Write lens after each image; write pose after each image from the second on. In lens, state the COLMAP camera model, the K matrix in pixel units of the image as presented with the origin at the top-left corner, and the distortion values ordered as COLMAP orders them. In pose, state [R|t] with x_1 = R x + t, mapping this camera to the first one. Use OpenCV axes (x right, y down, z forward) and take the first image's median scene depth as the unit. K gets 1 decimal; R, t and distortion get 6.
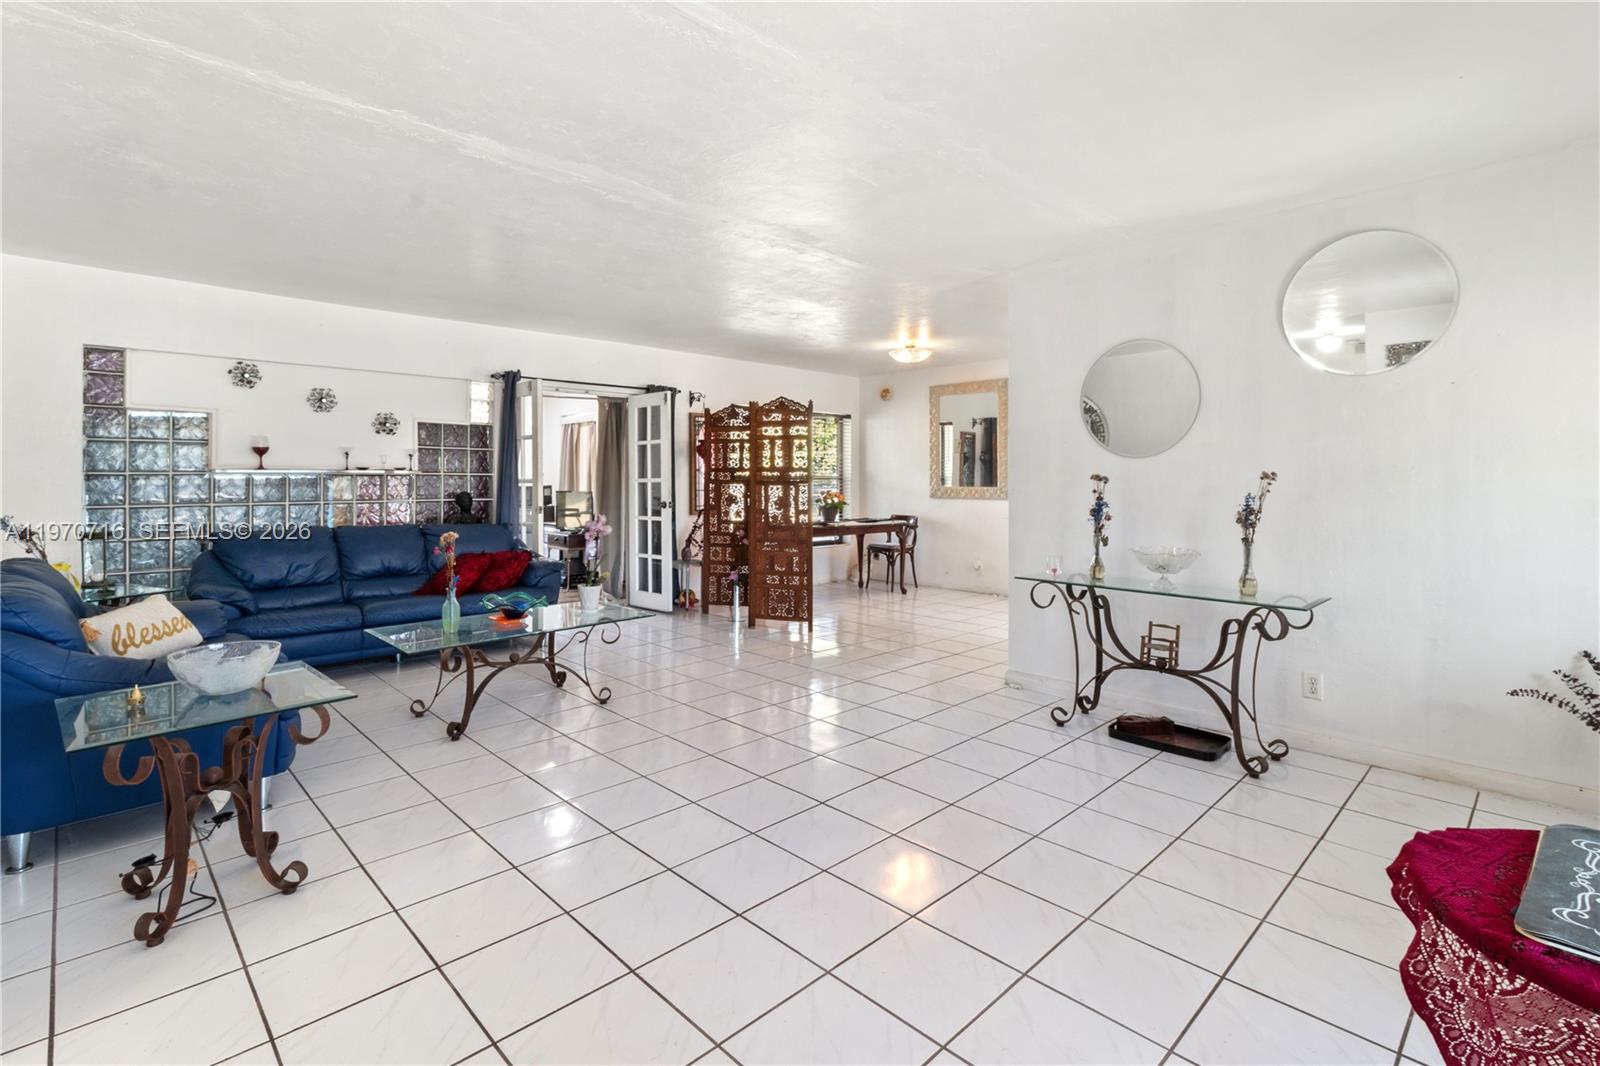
lens RADIAL K [[755.6, 0, 796.3], [0, 755.6, 479.0], [0, 0, 1]] dist [0.002611, 0.000637]
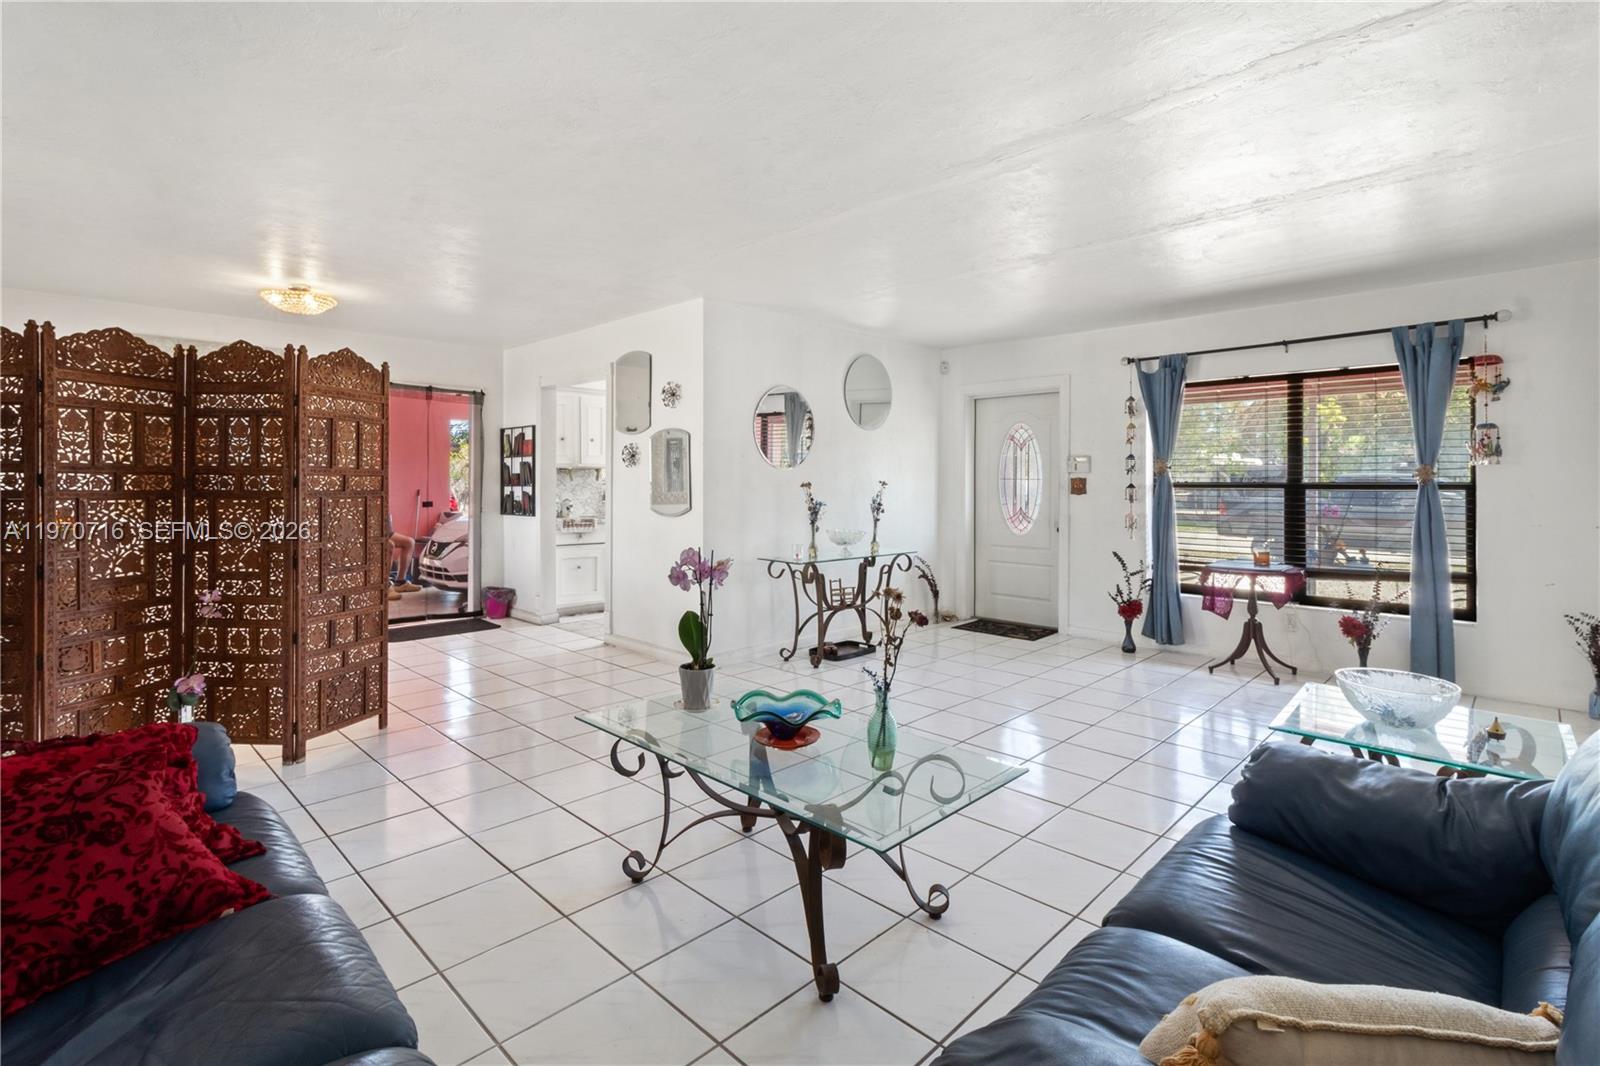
lens RADIAL K [[755.6, 0, 796.3], [0, 755.6, 479.0], [0, 0, 1]] dist [0.002611, 0.000637]
pose [[-0.022476, 0.006386, 0.999727, -0.875227], [0.001218, 0.999979, -0.006360, -0.003206], [-0.999747, 0.001075, -0.022483, 0.924405]]
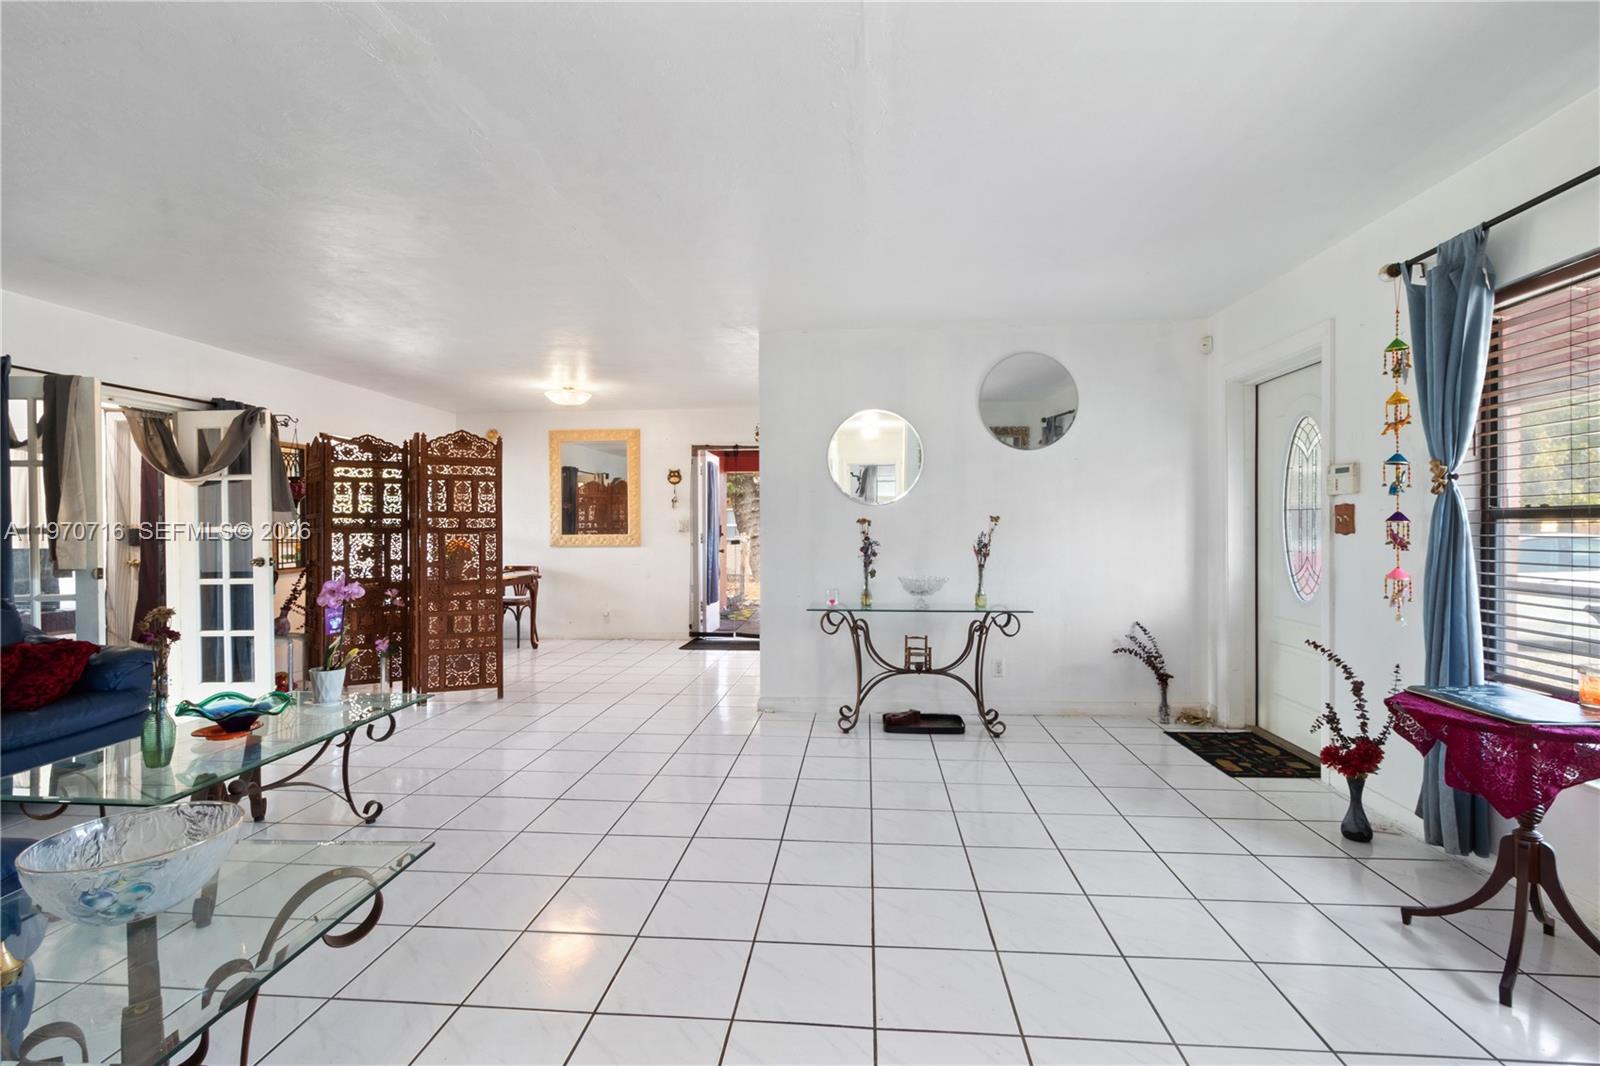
lens RADIAL K [[744.9, 0, 806.6], [0, 744.9, 527.1], [0, 0, 1]] dist [-0.000703, 0.000160]
pose [[0.755774, -0.005337, 0.654810, -0.391216], [0.007483, 0.999972, -0.000486, 0.006704], [-0.654789, 0.005268, 0.755793, 0.144163]]
